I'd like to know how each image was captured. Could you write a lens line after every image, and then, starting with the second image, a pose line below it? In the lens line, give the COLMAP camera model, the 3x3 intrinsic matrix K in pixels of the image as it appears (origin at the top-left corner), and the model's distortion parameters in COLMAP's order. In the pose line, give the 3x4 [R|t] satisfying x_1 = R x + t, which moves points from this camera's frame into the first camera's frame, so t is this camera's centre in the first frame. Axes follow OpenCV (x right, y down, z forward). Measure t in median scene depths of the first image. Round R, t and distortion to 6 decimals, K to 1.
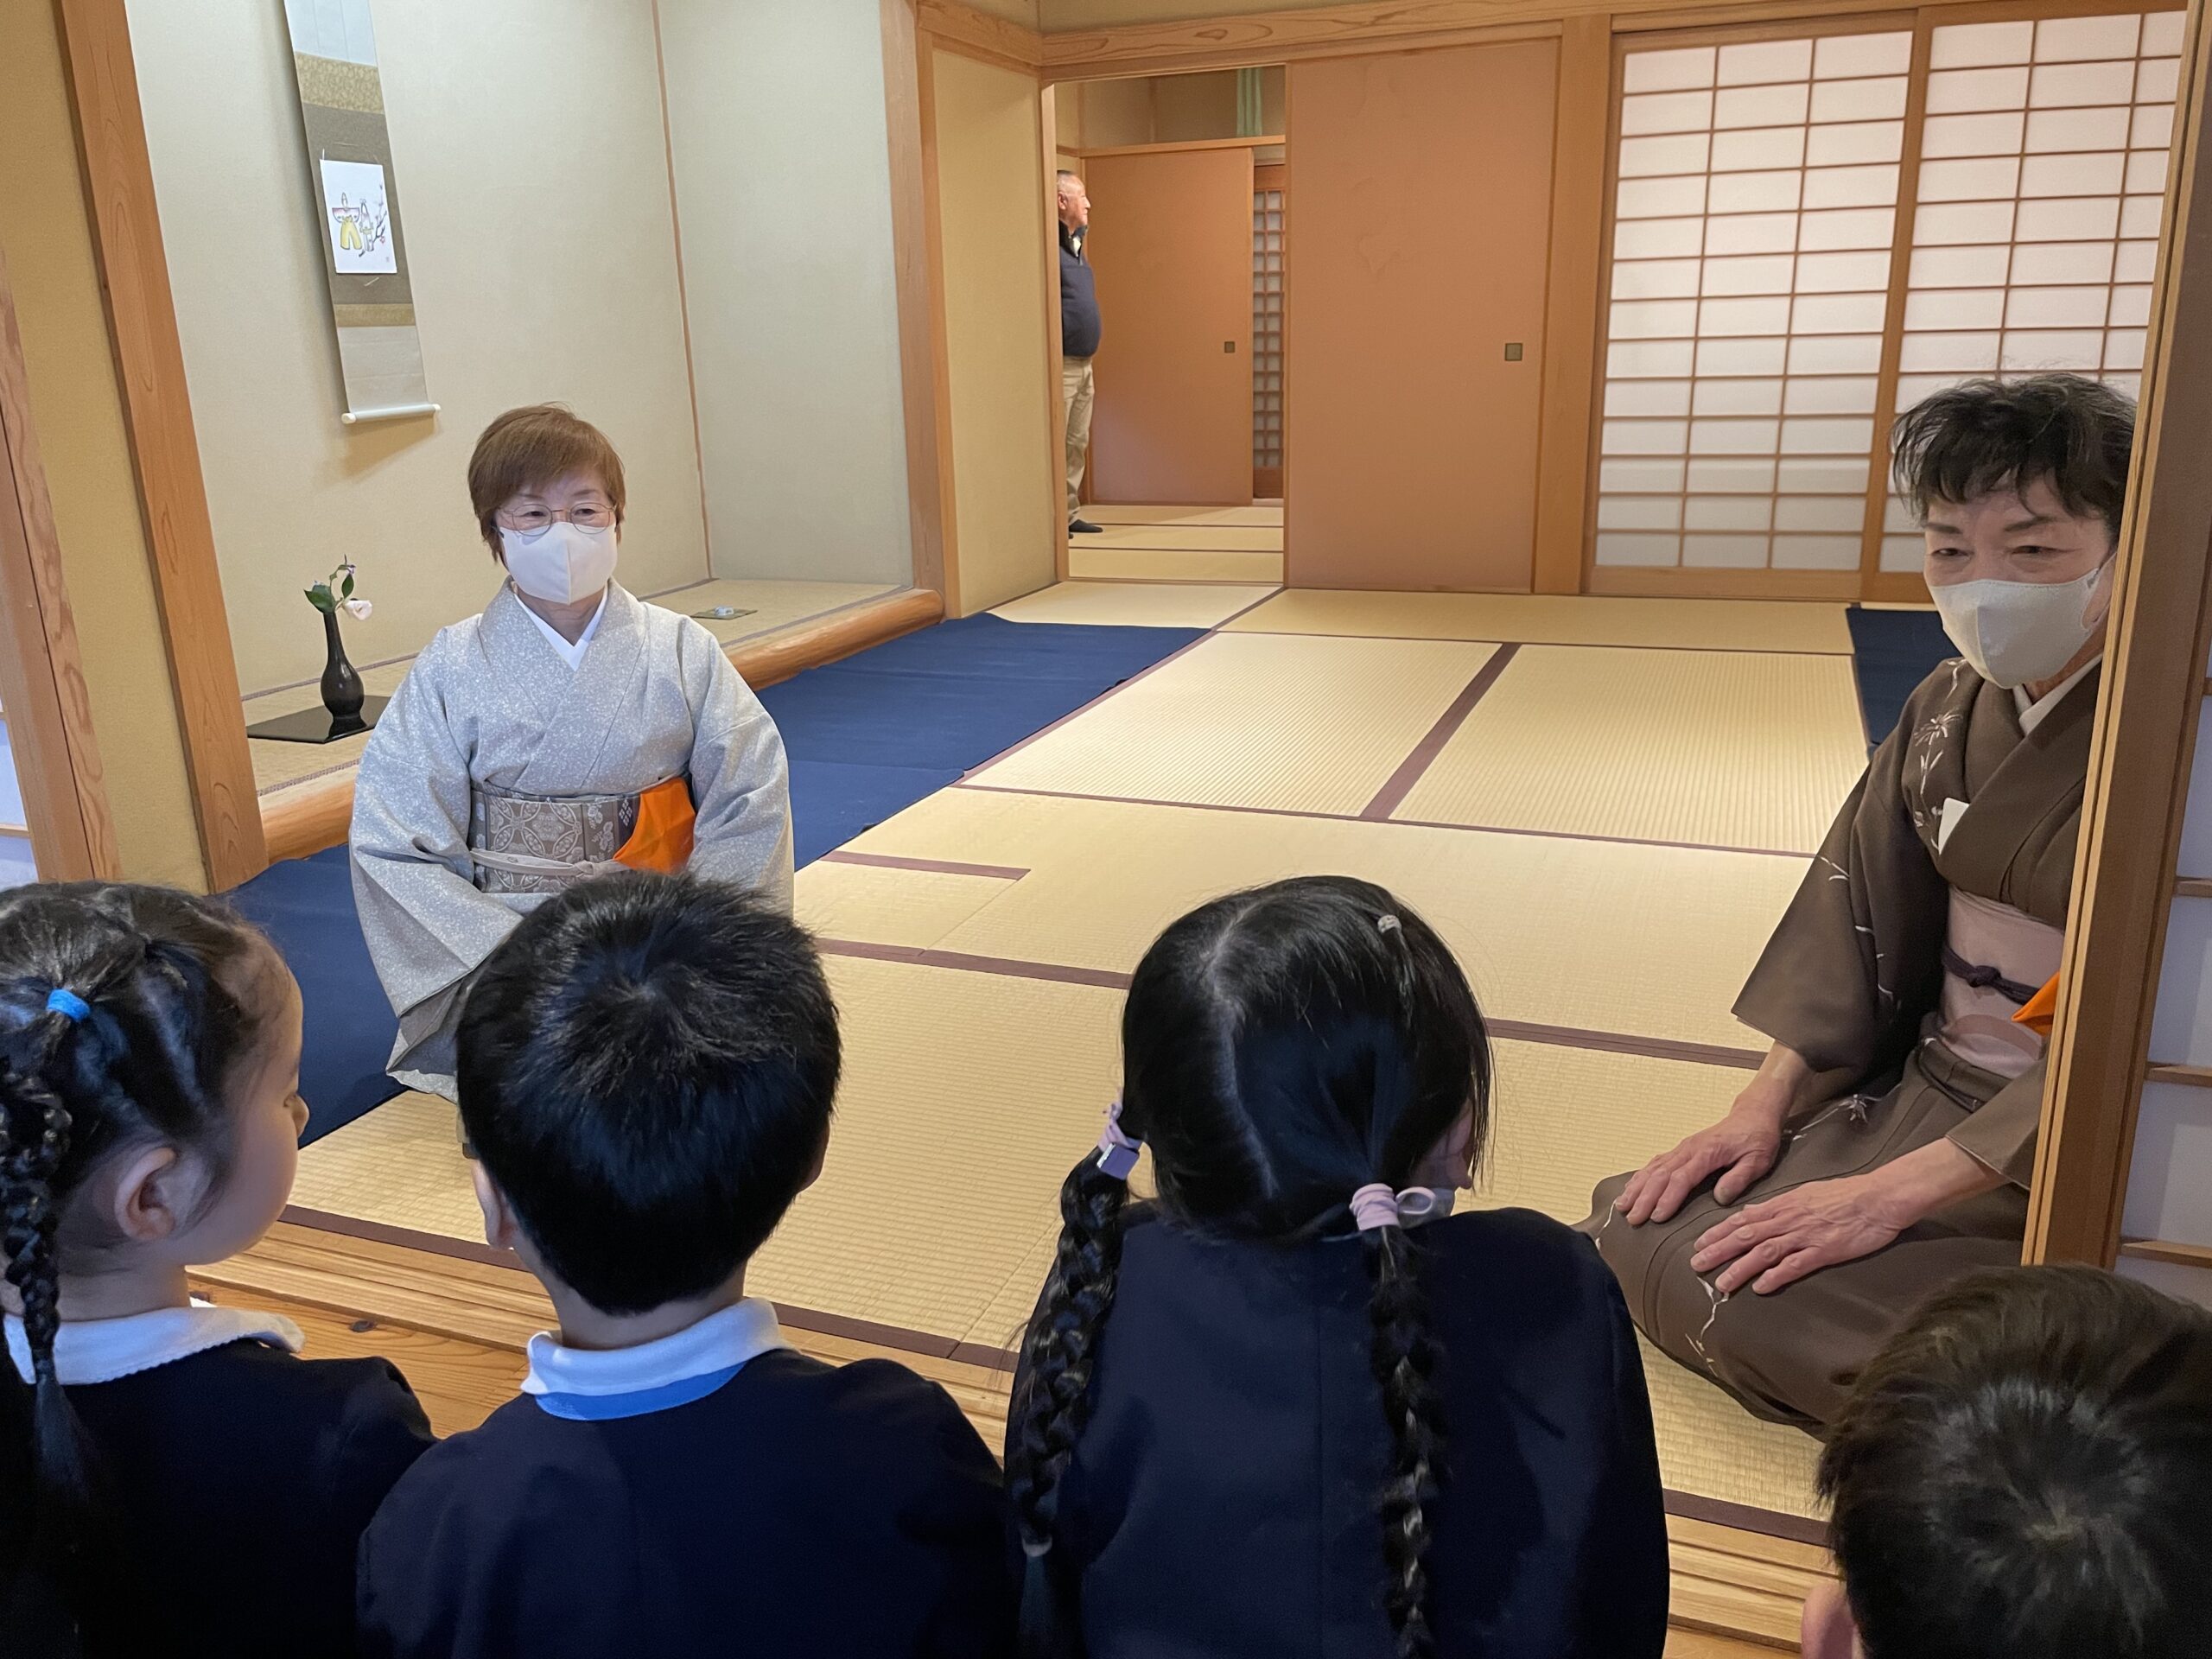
lens RADIAL K [[1683.0, 0, 1098.7], [0, 1683.0, 823.4], [0, 0, 1]] dist [0.088368, -0.117785]
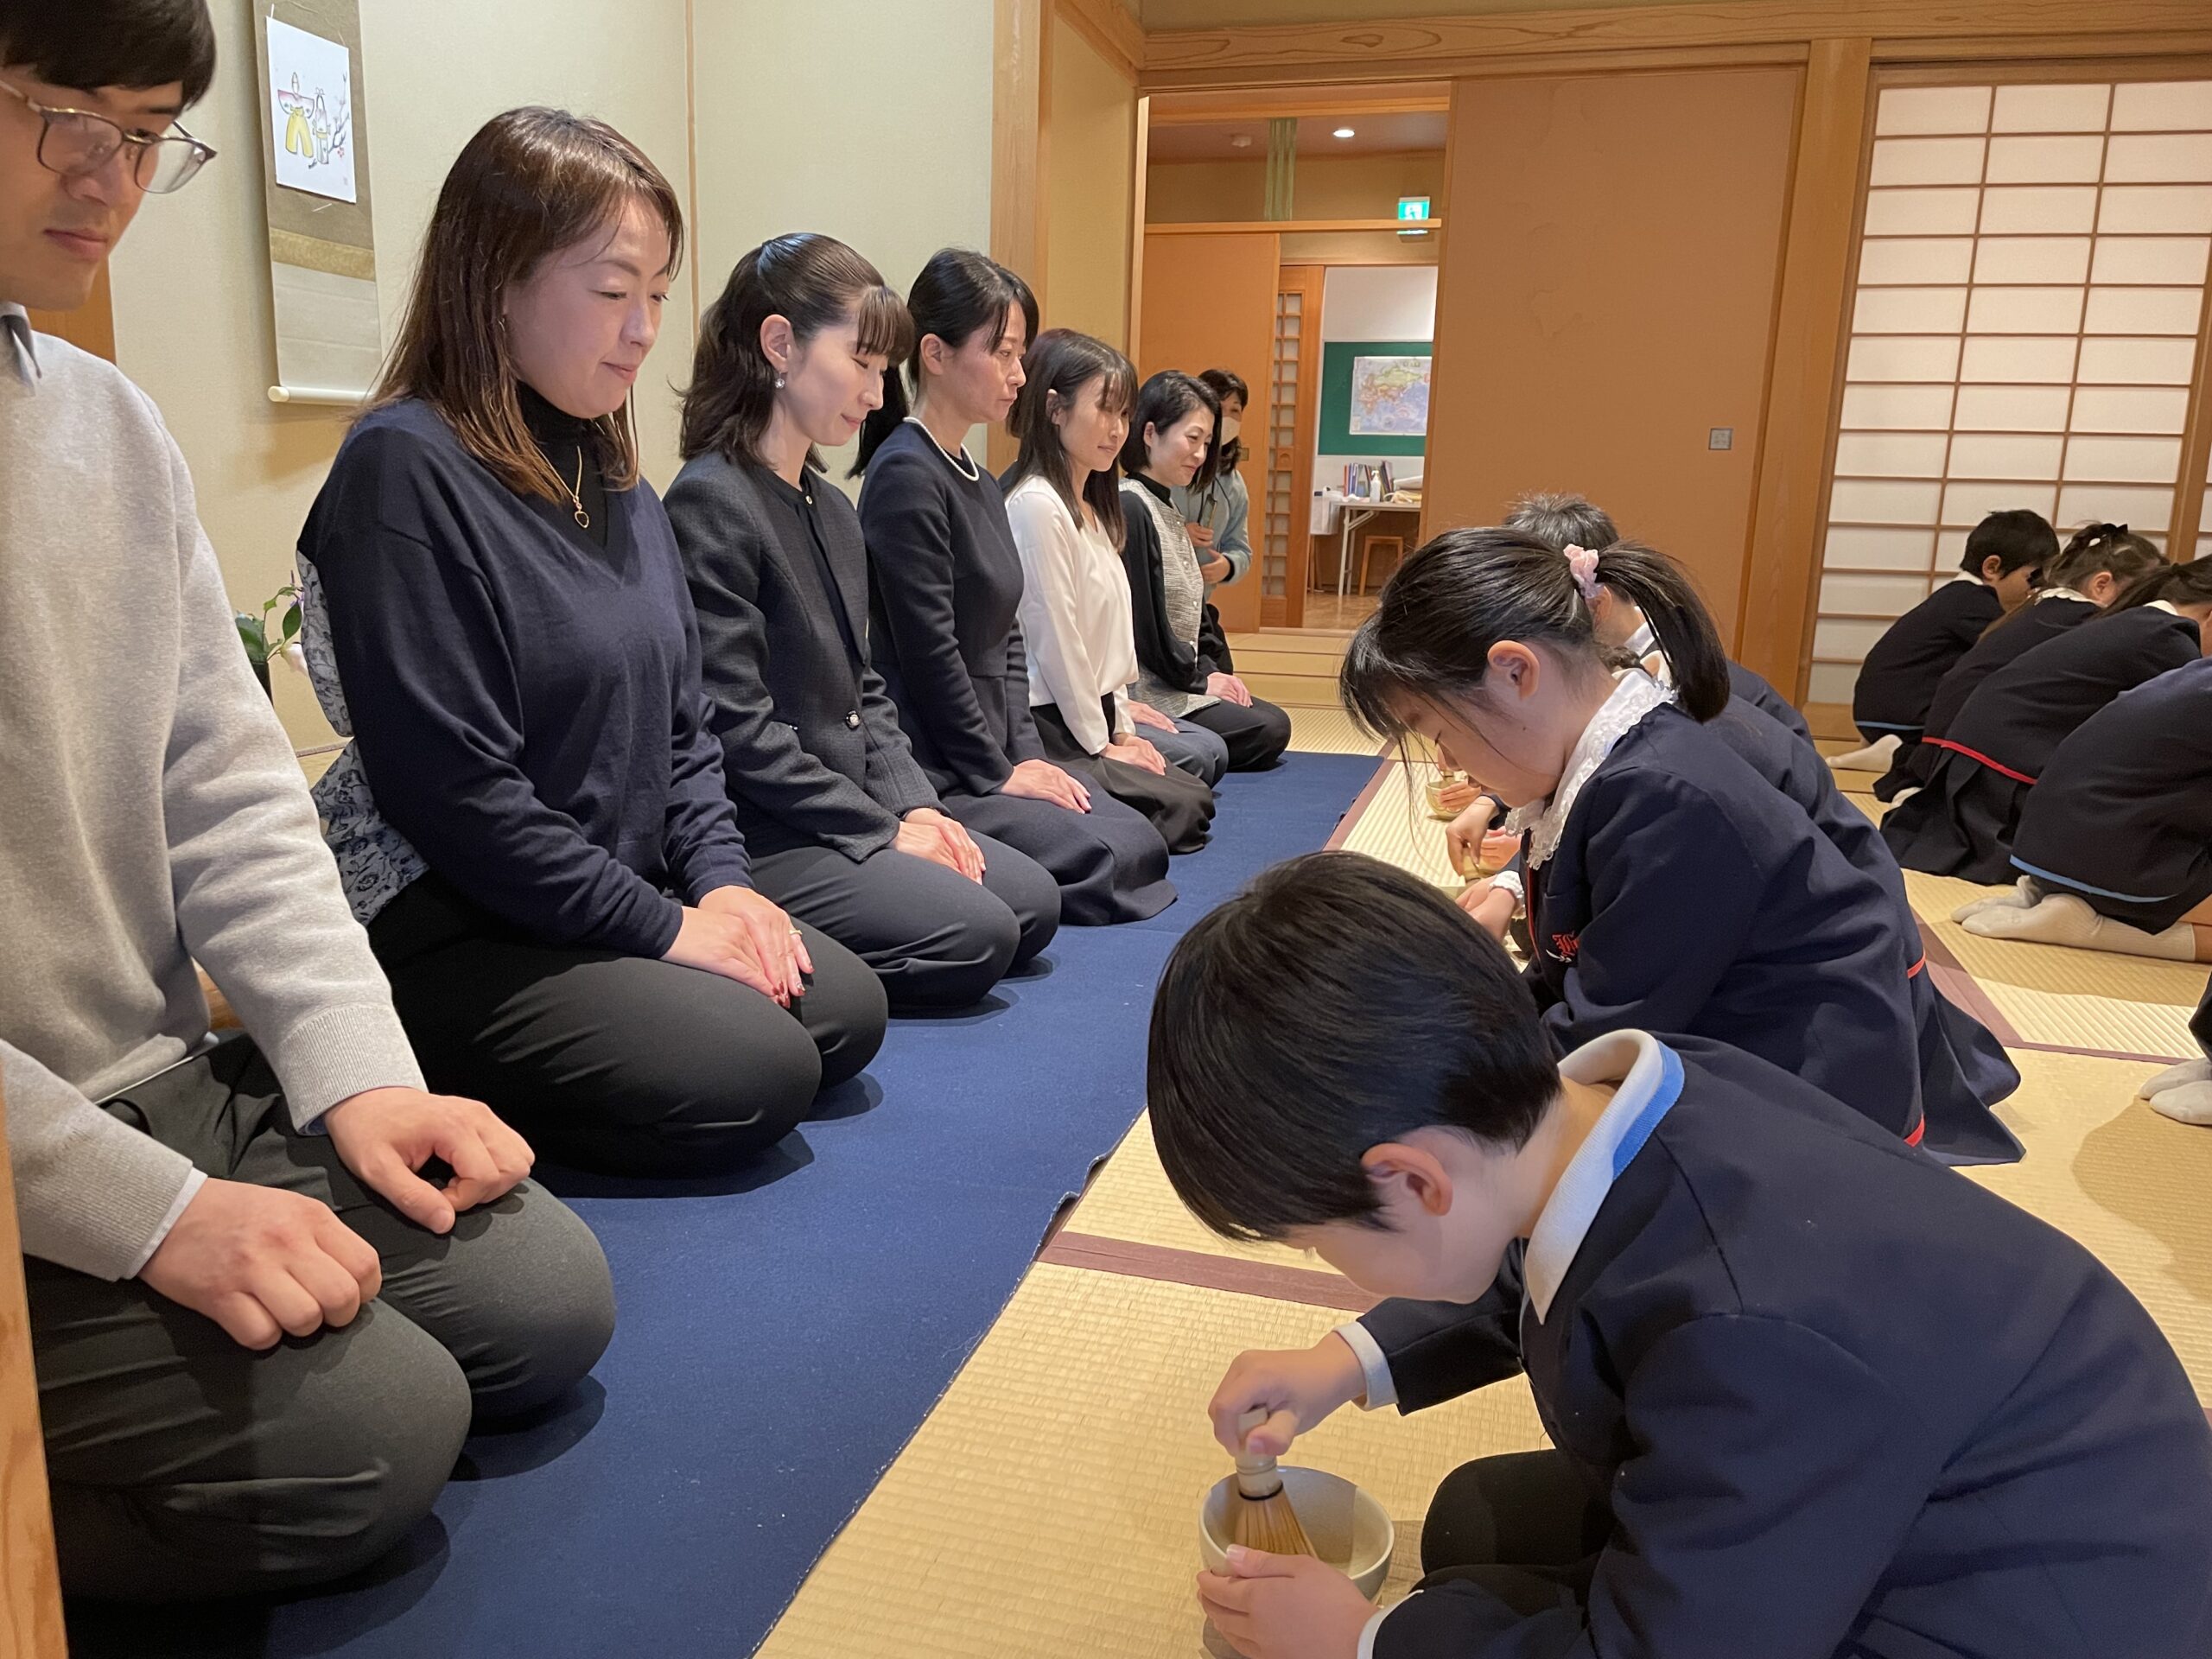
lens RADIAL K [[1678.8, 0, 1059.9], [0, 1678.8, 835.6], [0, 0, 1]] dist [0.050111, -0.062856]
pose [[0.994976, 0.034979, 0.093804, -0.149376], [-0.027256, 0.996228, -0.082380, -0.012337], [-0.096332, 0.079409, 0.992177, 0.252474]]
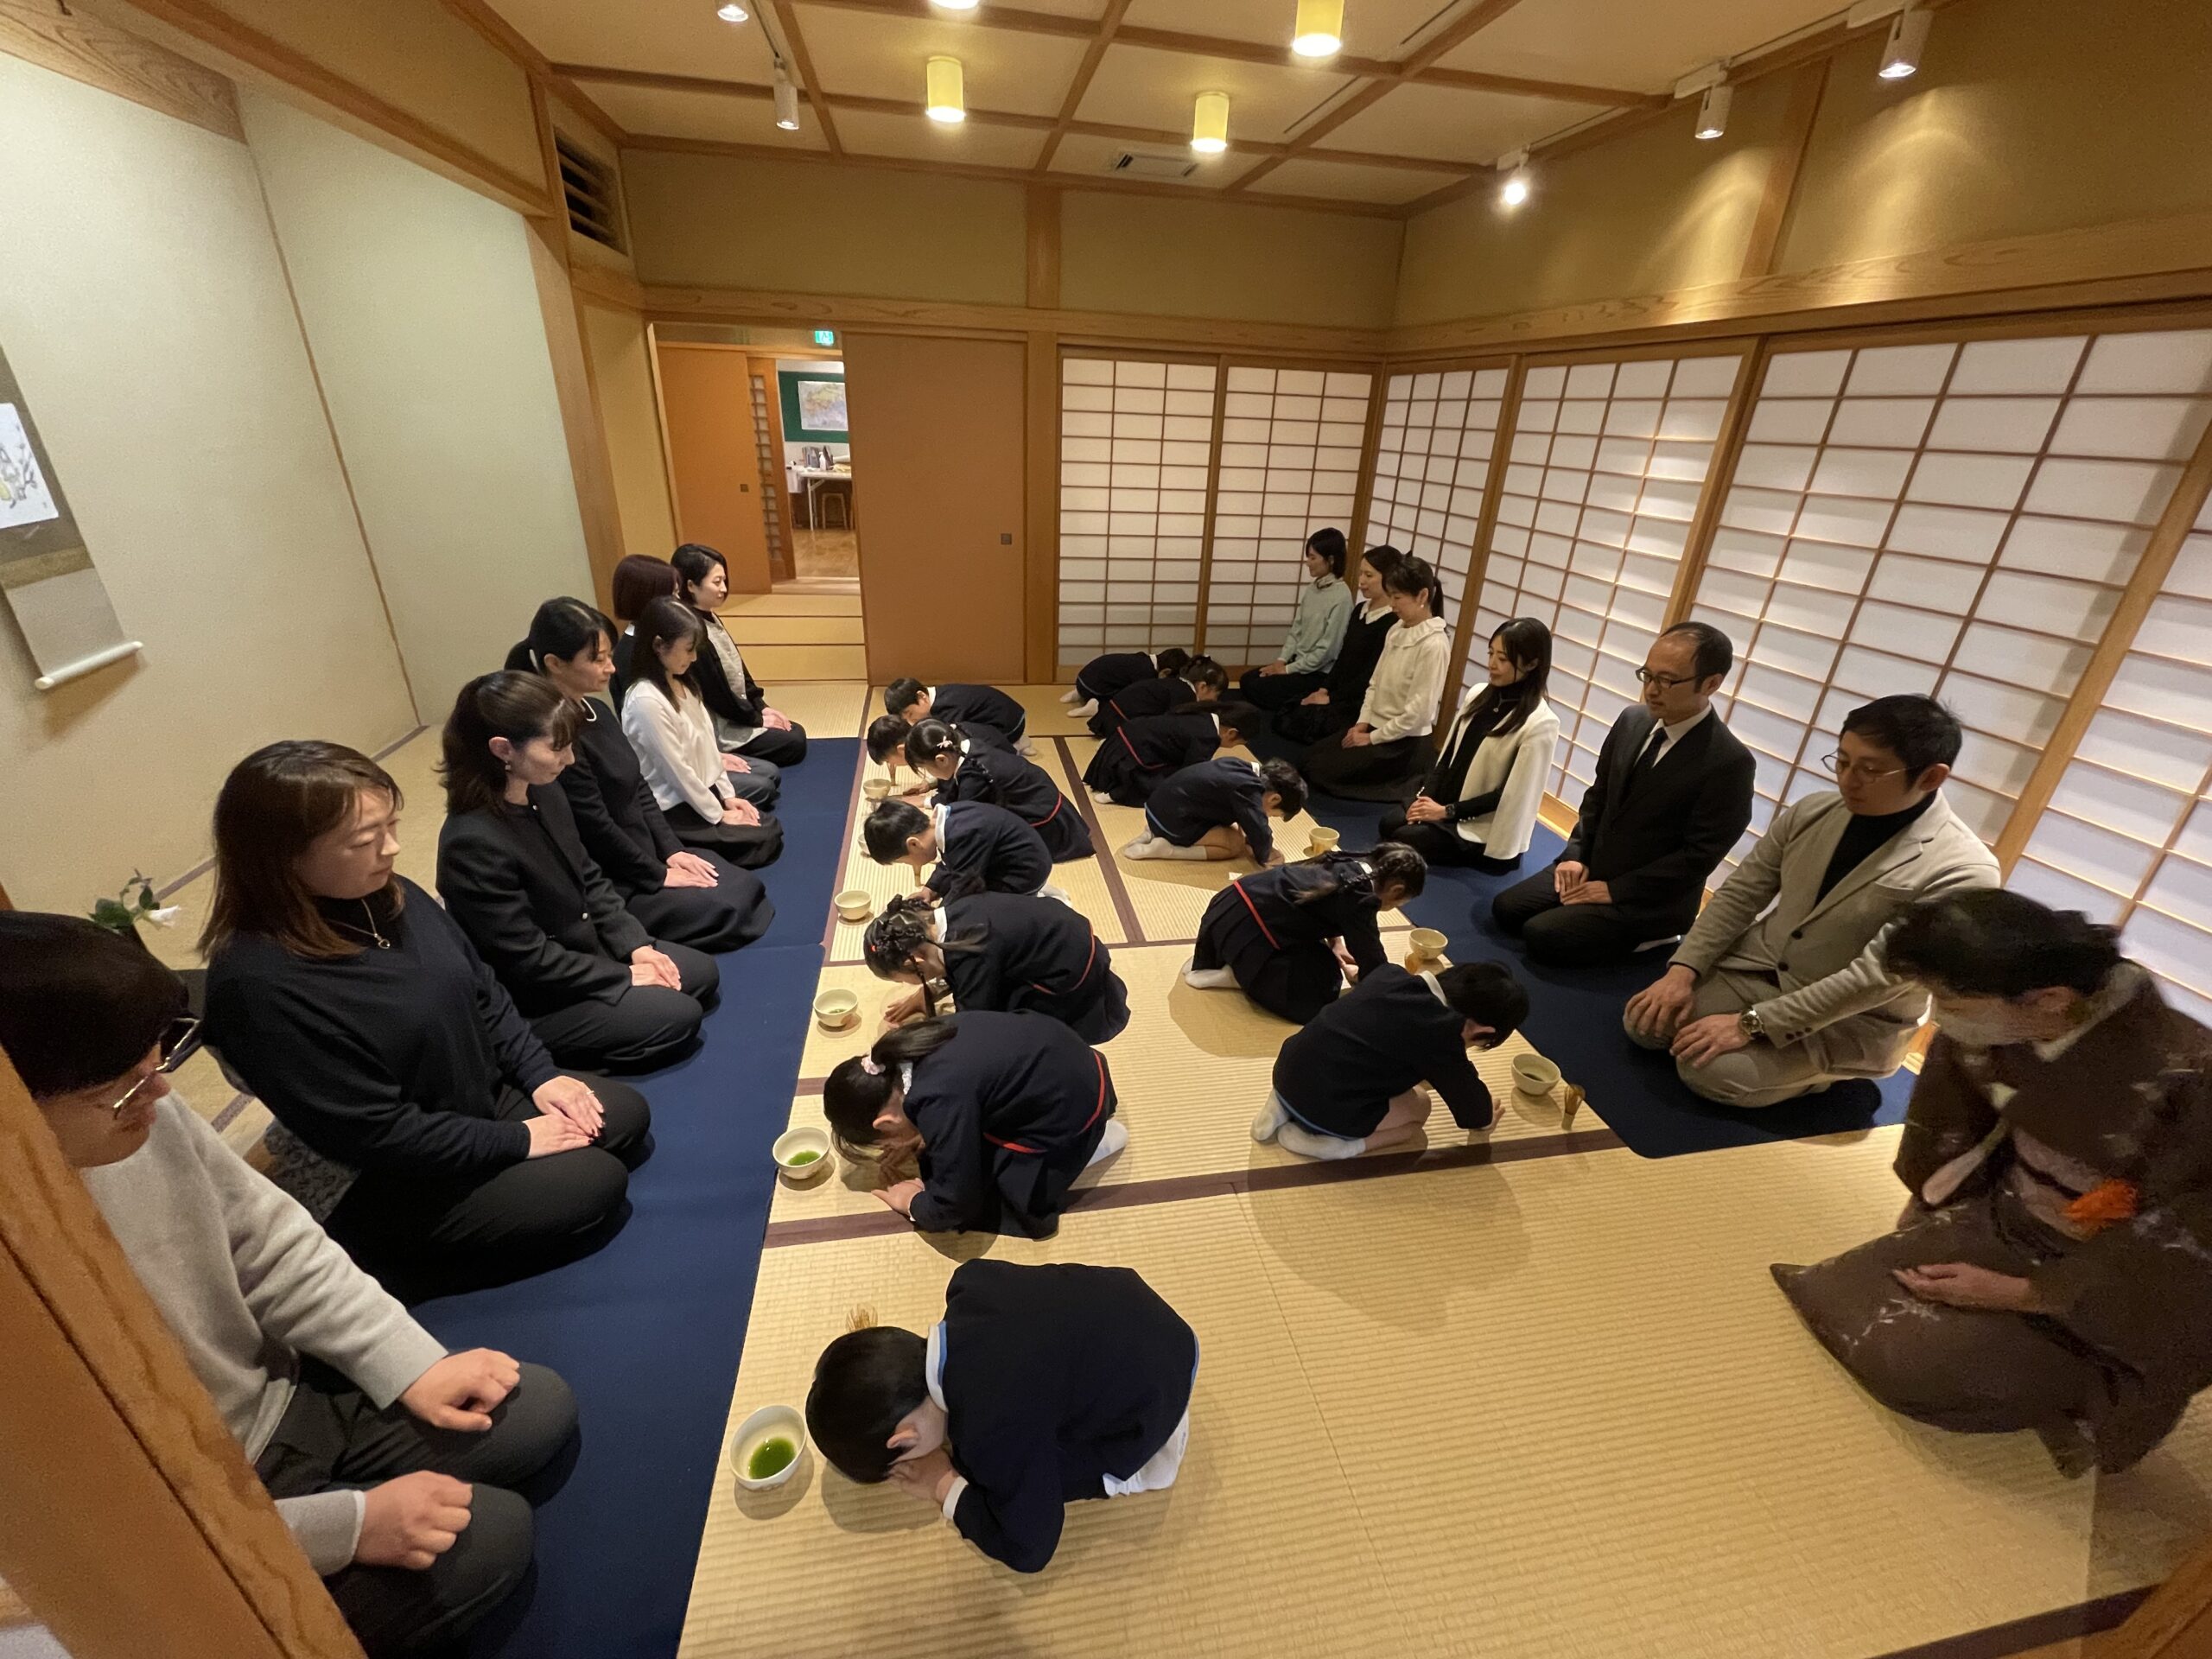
lens RADIAL K [[897.4, 0, 1110.6], [0, 897.4, 837.0], [0, 0, 1]] dist [-0.011431, 0.000341]
pose [[0.848660, -0.167267, 0.501795, -0.155105], [0.086890, 0.979881, 0.179677, -0.152046], [-0.521753, -0.108884, 0.846119, 0.206090]]
